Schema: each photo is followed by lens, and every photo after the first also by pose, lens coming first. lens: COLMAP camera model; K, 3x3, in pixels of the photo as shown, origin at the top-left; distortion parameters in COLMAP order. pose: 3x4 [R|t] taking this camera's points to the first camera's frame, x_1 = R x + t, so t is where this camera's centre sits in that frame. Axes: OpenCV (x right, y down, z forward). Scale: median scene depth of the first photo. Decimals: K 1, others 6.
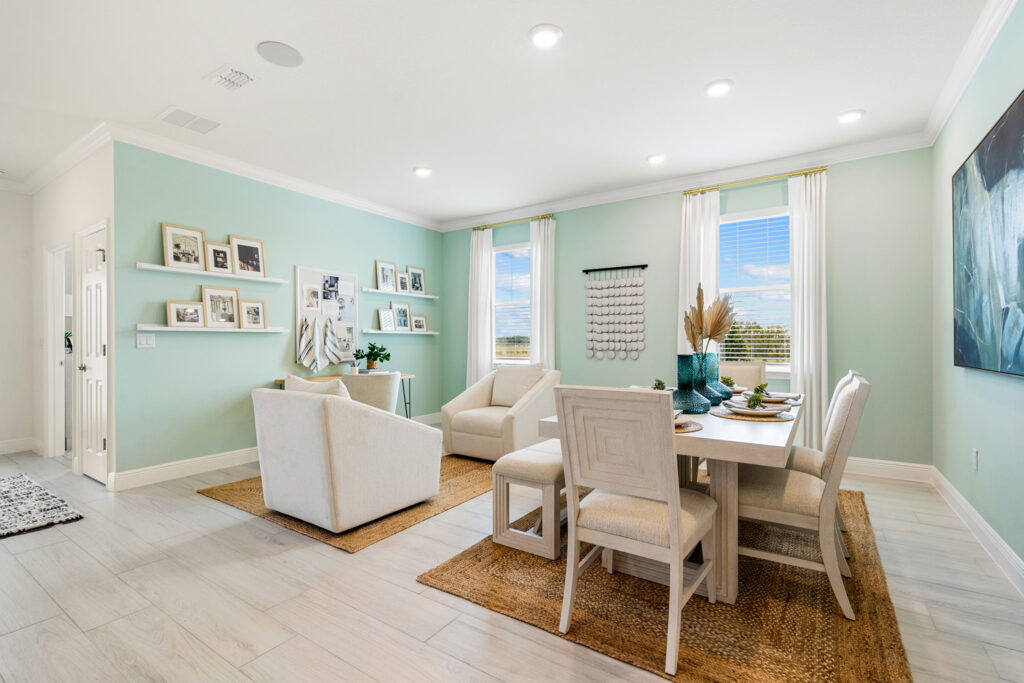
lens RADIAL K [[462.0, 0, 518.7], [0, 462.0, 347.8], [0, 0, 1]] dist [-0.009010, 0.003474]
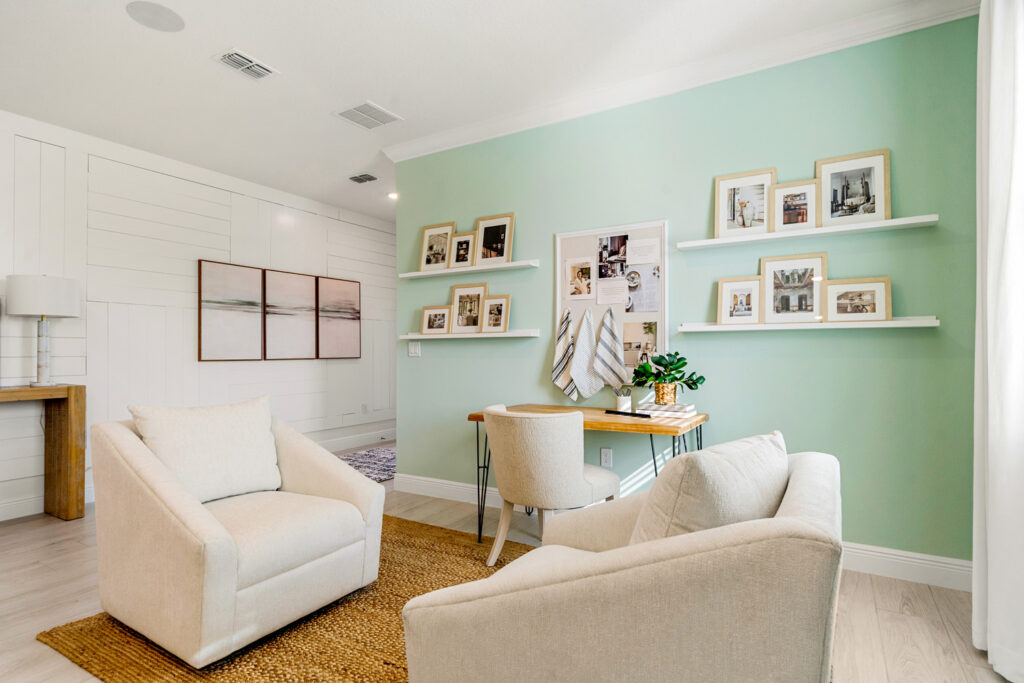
lens RADIAL K [[519.5, 0, 514.6], [0, 519.5, 346.4], [0, 0, 1]] dist [-0.001578, 0.002730]
pose [[0.044541, -0.005694, -0.998991, 0.248571], [-0.008466, 0.999946, -0.006077, -0.012436], [0.998972, 0.008728, 0.044491, 0.880761]]
